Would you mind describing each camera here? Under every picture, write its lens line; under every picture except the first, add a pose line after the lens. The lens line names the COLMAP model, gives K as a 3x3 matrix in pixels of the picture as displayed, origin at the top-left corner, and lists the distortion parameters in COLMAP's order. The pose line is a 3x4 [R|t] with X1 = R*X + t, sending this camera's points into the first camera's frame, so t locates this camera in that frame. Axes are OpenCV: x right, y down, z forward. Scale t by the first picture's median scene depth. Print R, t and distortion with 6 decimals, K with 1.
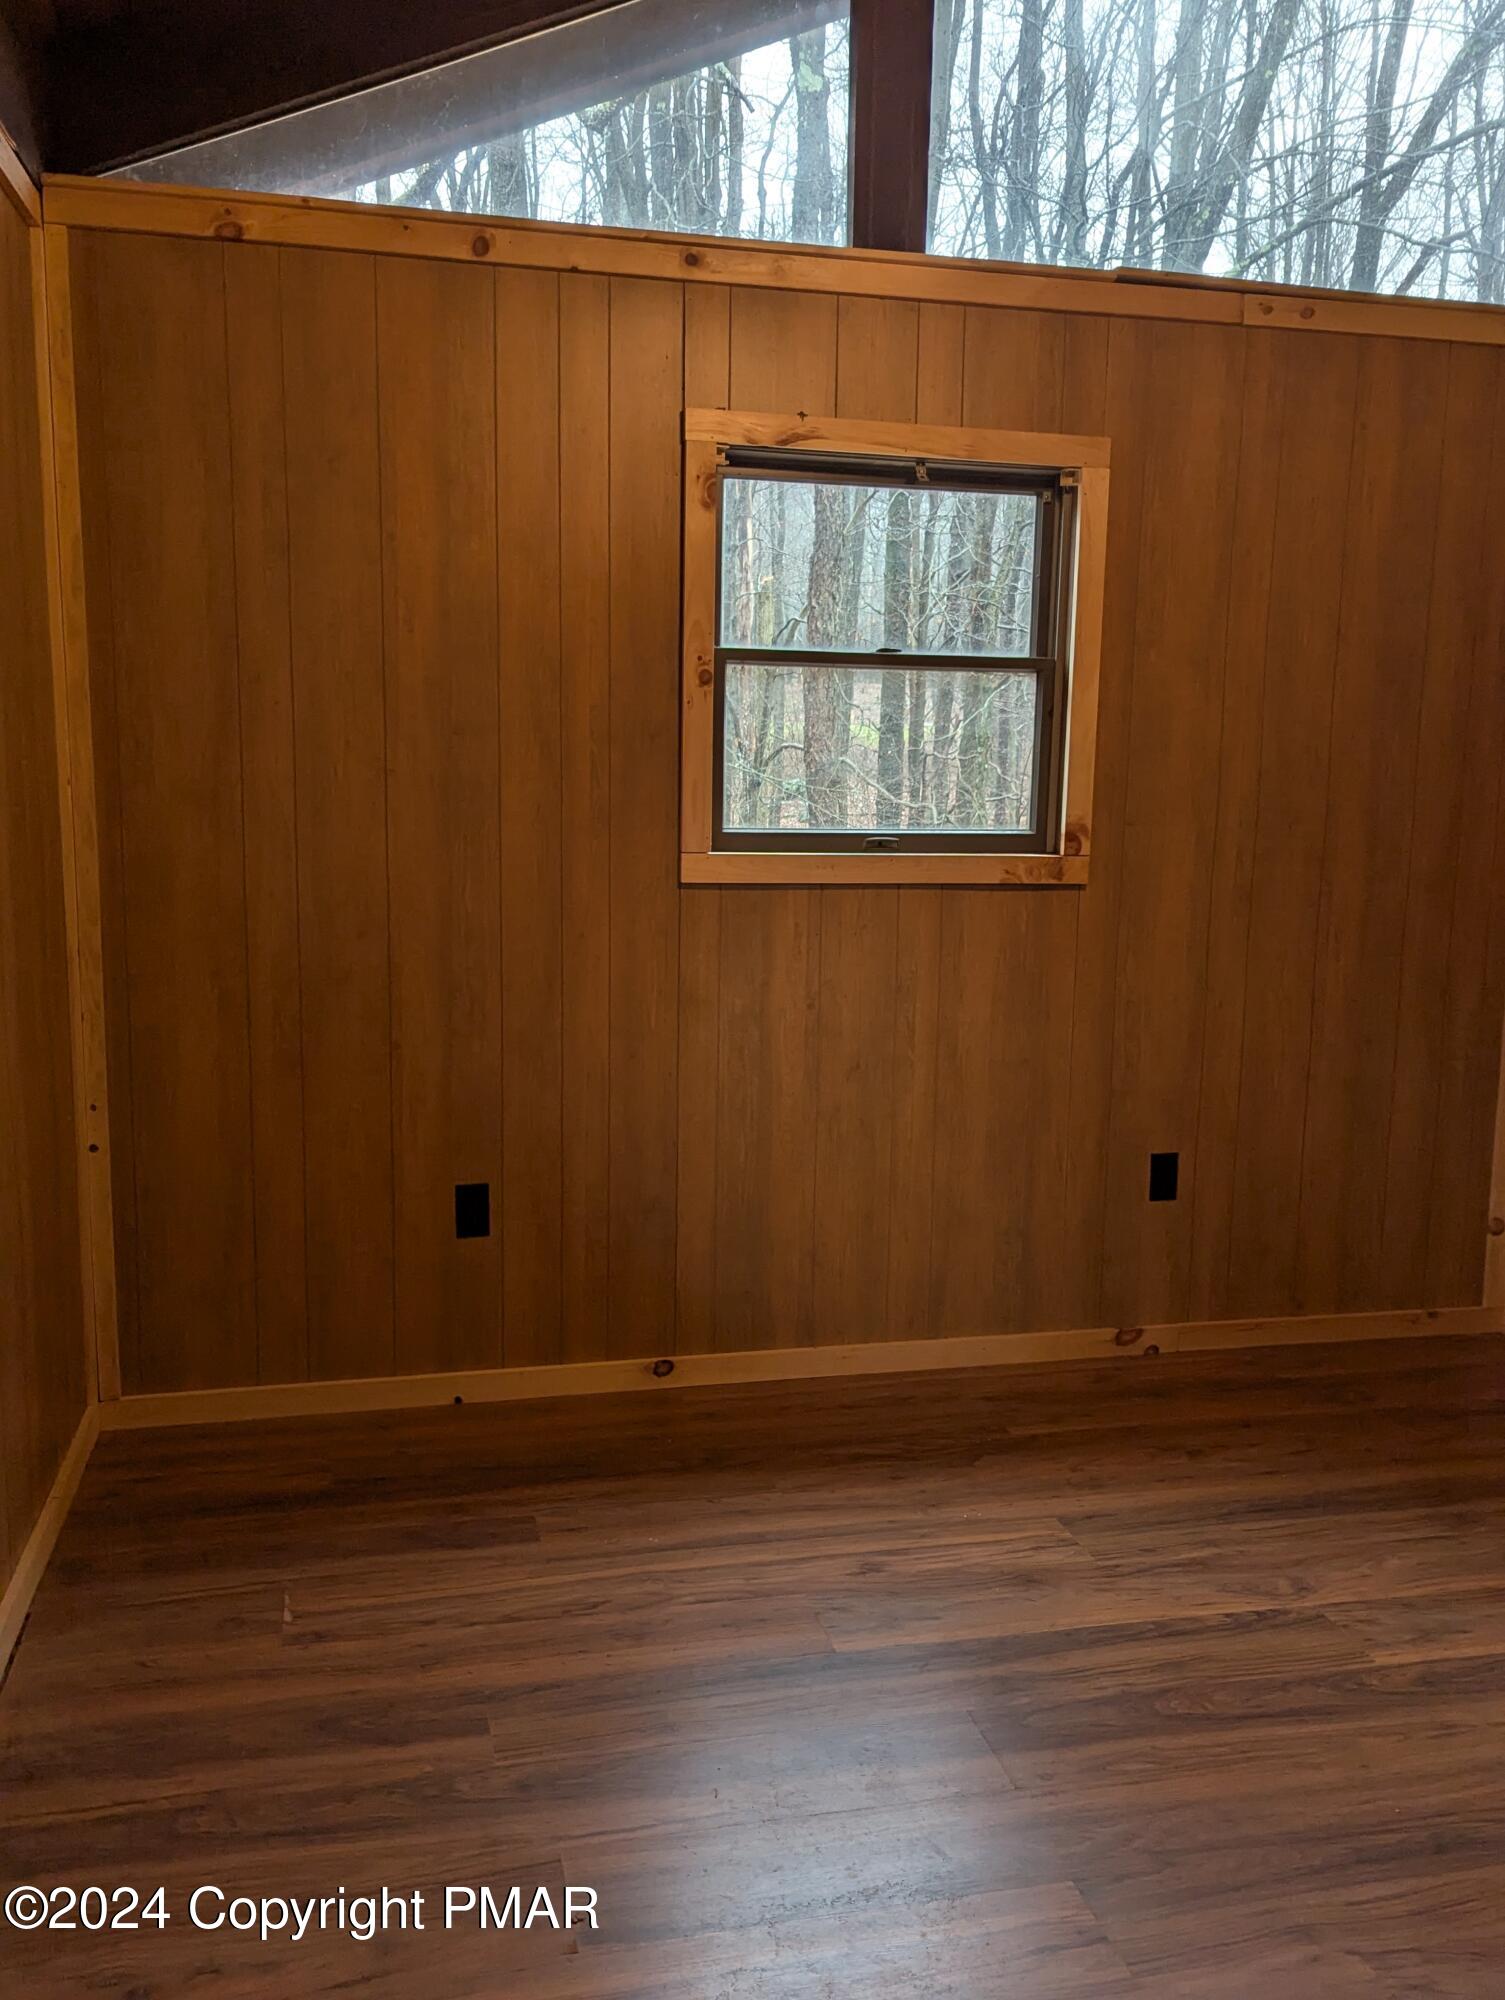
lens RADIAL K [[1702.1, 0, 755.2], [0, 1702.1, 1000.3], [0, 0, 1]] dist [0.062110, -0.052010]
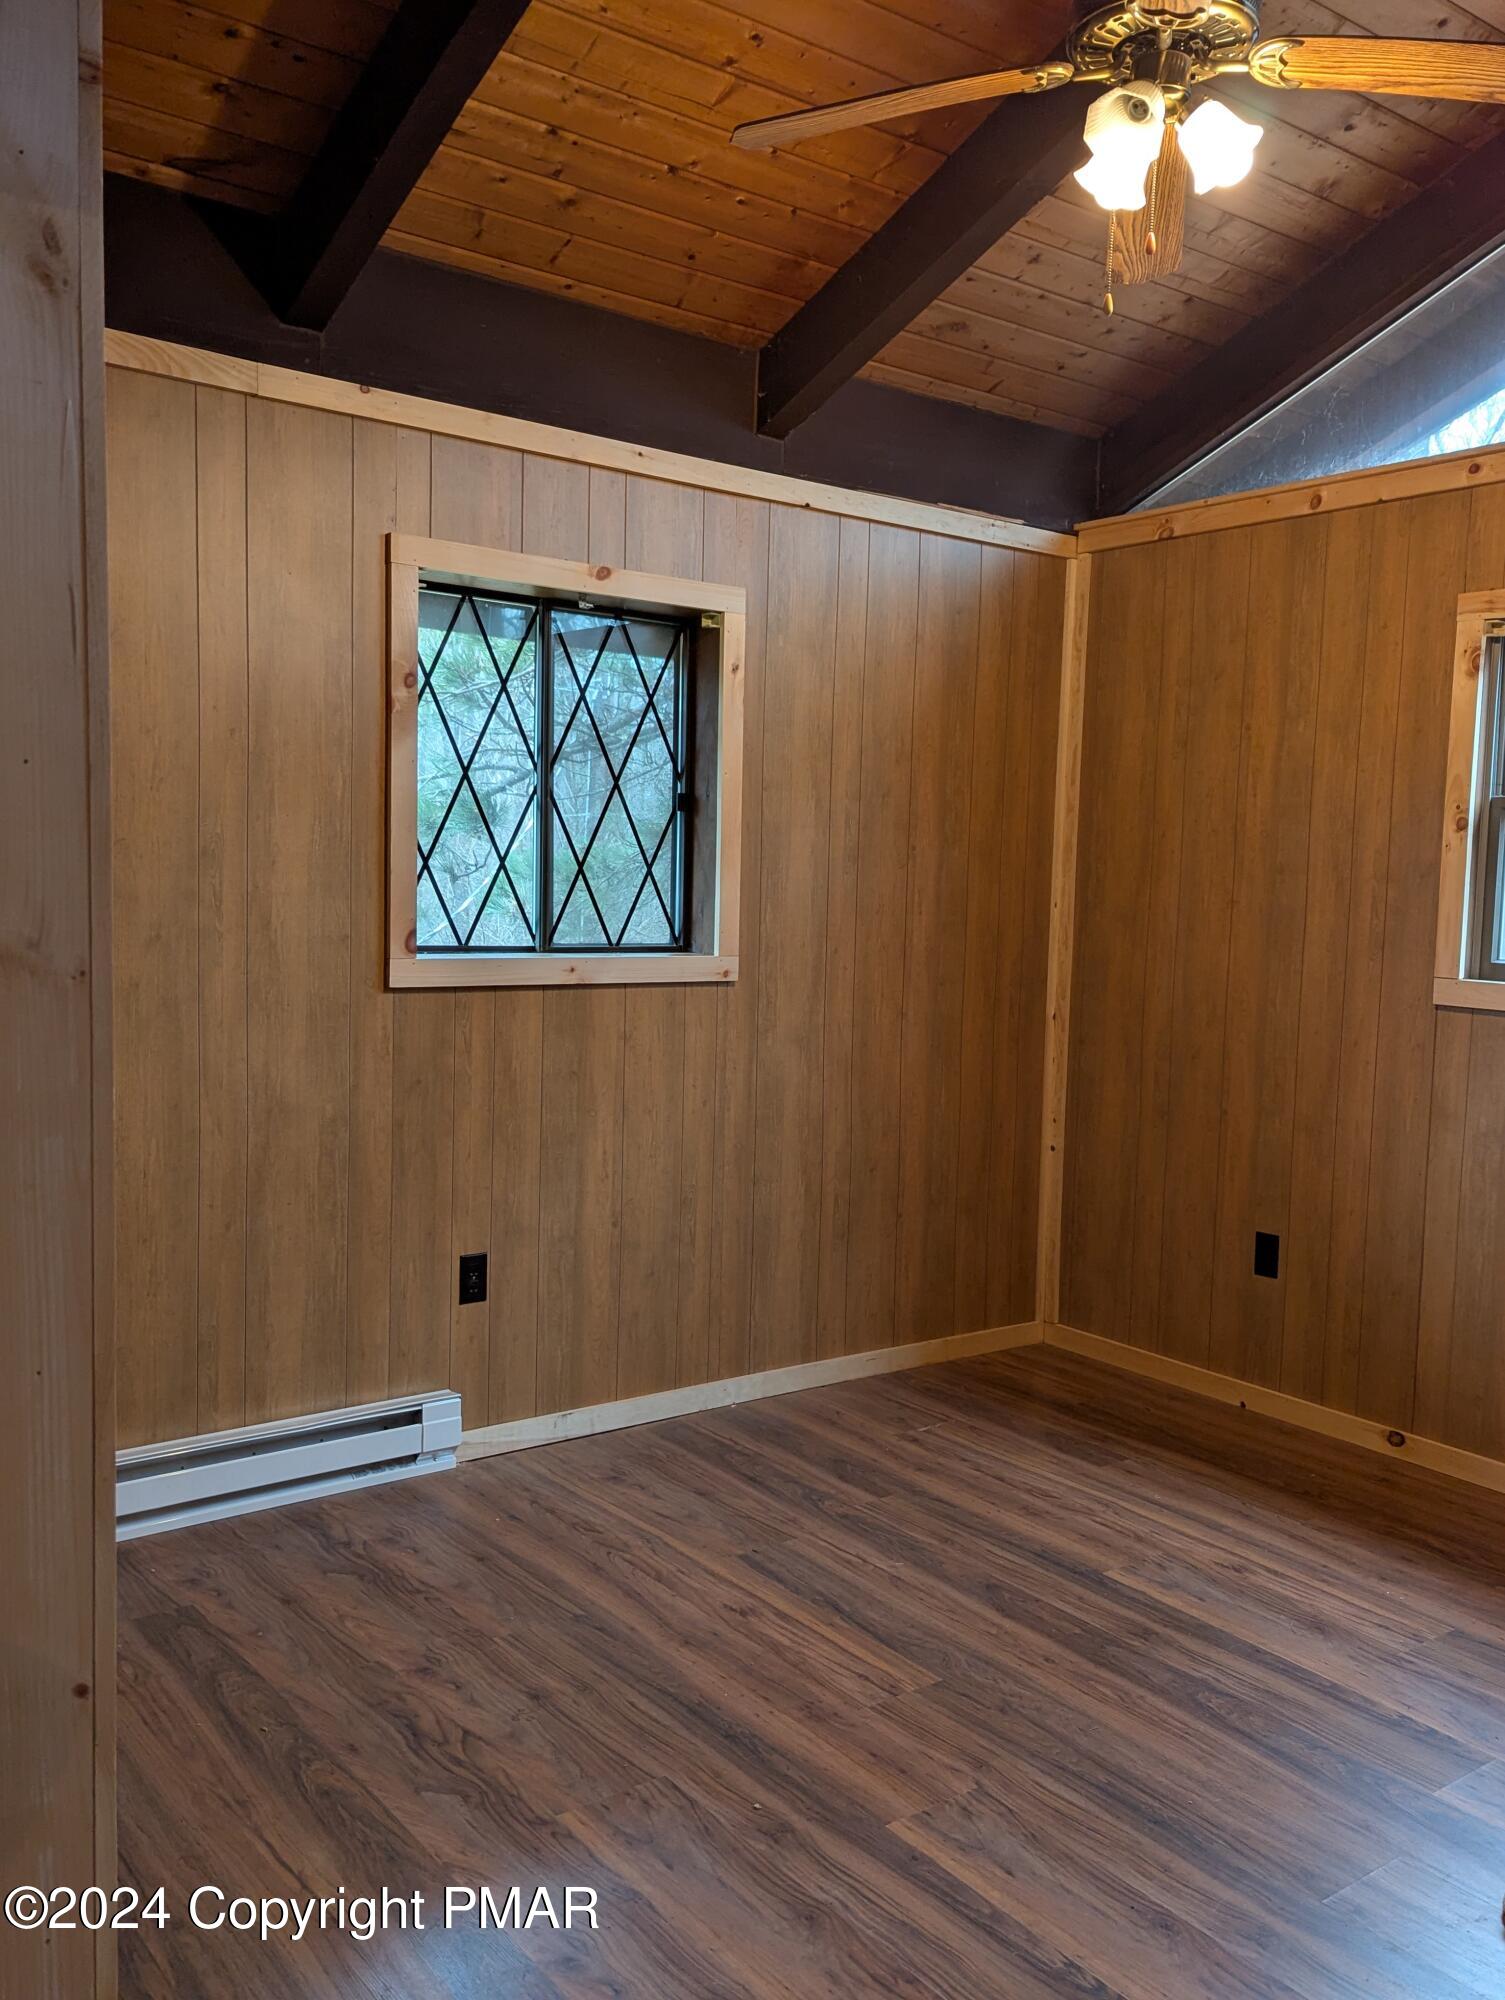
lens RADIAL K [[1702.1, 0, 771.8], [0, 1702.1, 1003.7], [0, 0, 1]] dist [0.062110, -0.052010]
pose [[0.408708, 0.068960, -0.910056, 0.881375], [-0.152899, 0.988222, 0.006216, -0.010444], [0.899766, 0.136606, 0.414438, 0.148946]]
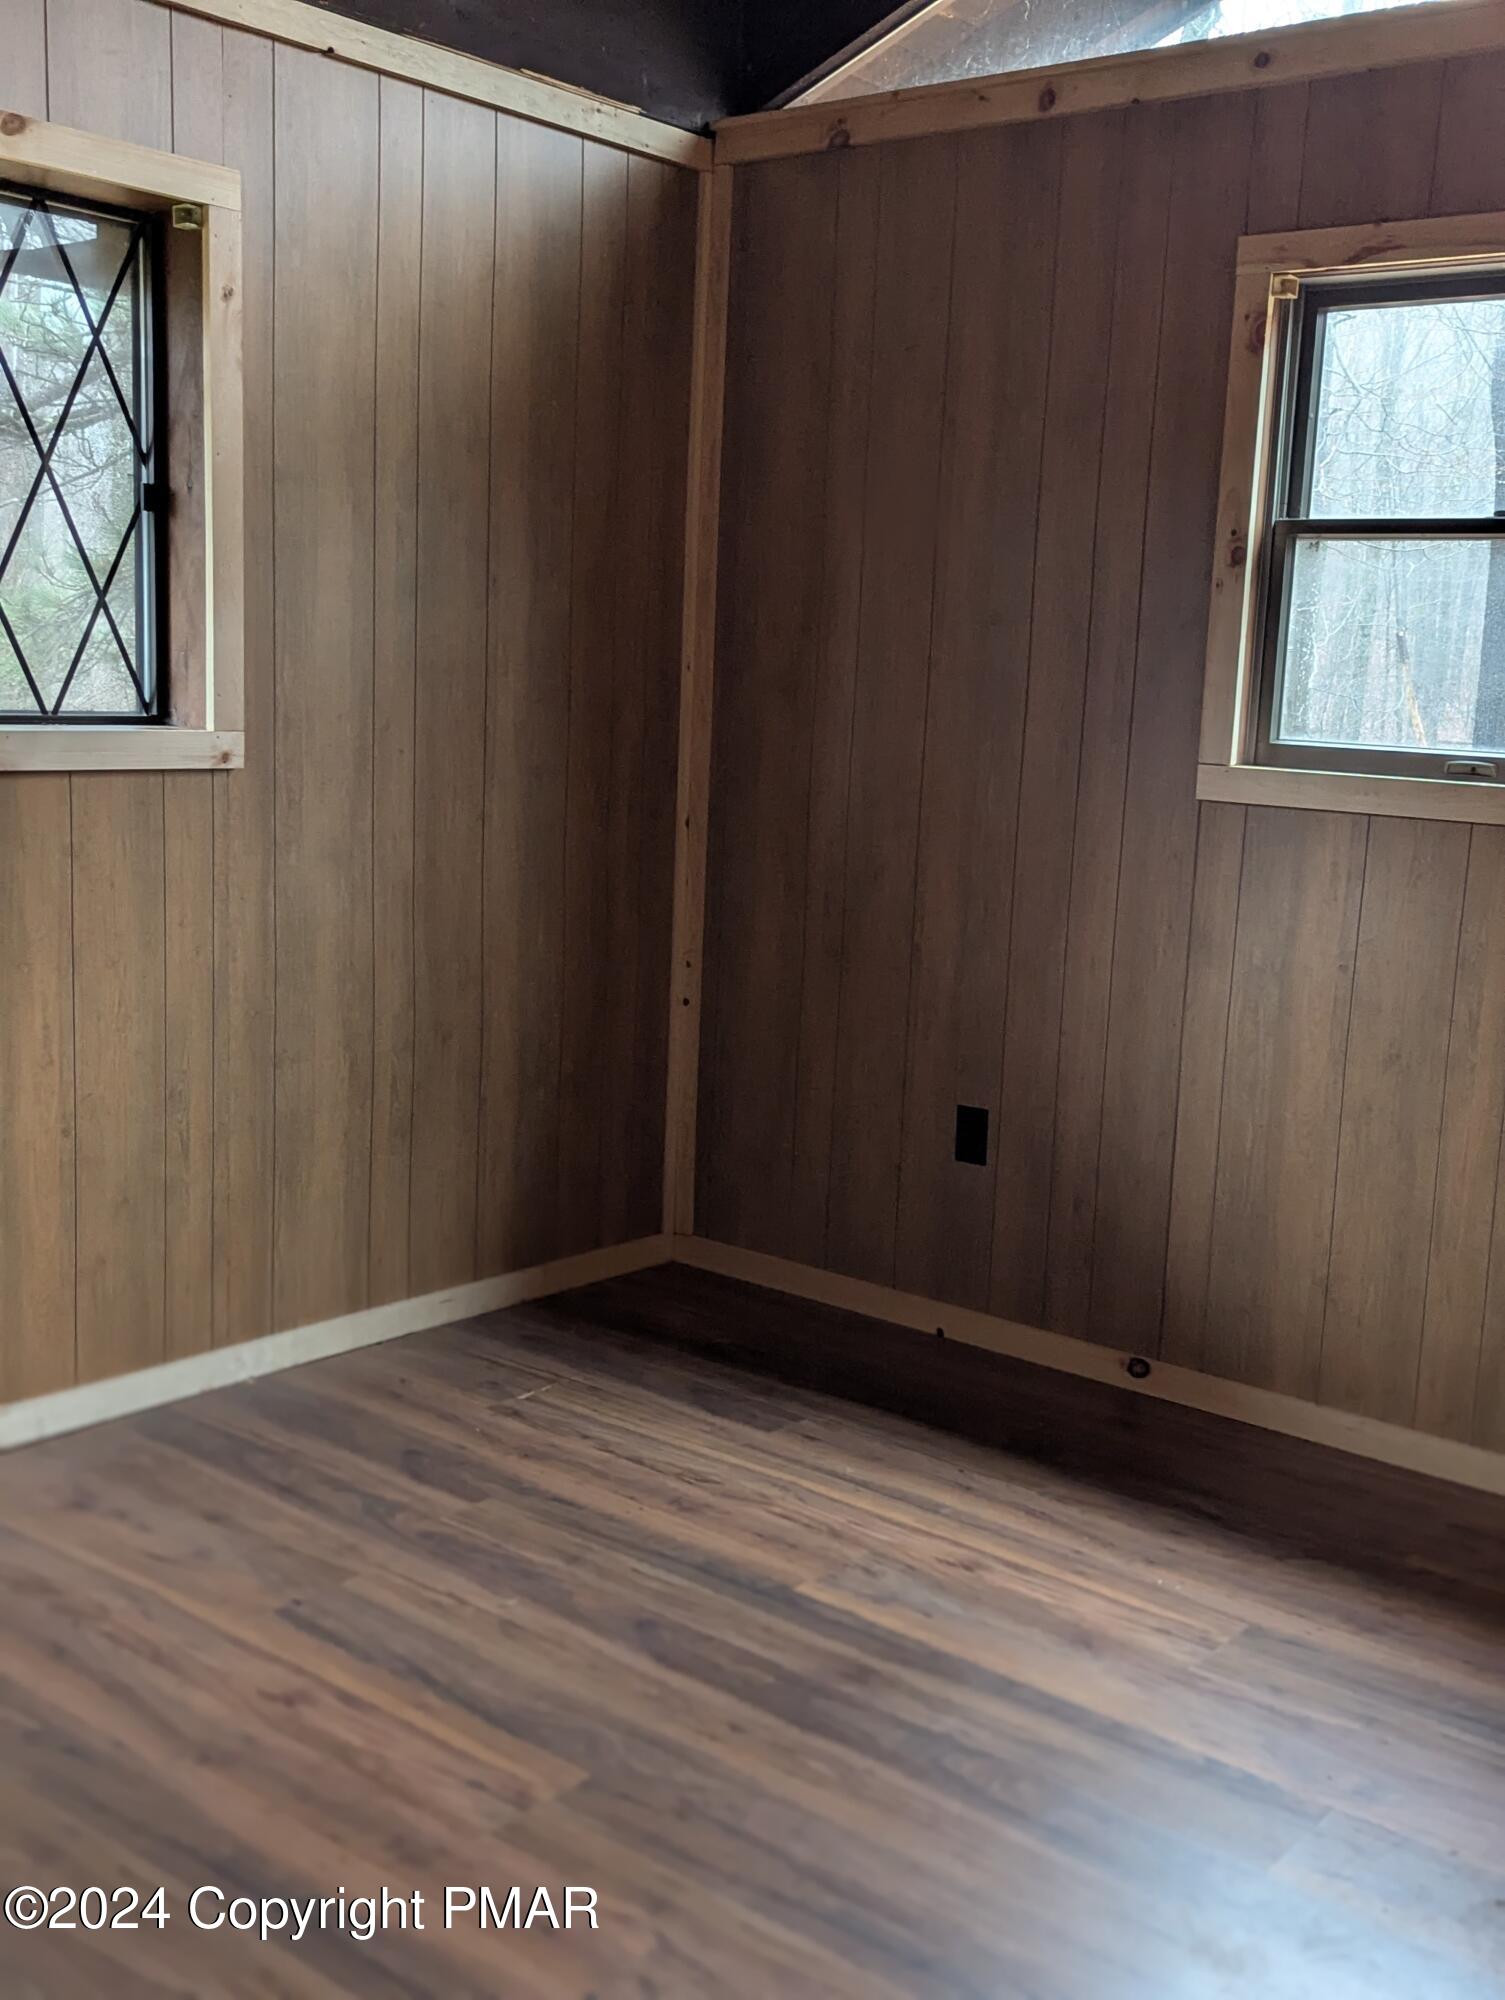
lens RADIAL K [[2132.4, 0, 734.2], [0, 2132.4, 994.3], [0, 0, 1]] dist [0.047723, 0.000000]
pose [[0.600092, 0.133136, -0.788774, 0.728840], [-0.145936, 0.987725, 0.055690, 0.001008], [0.786506, 0.081691, 0.612155, 0.192612]]
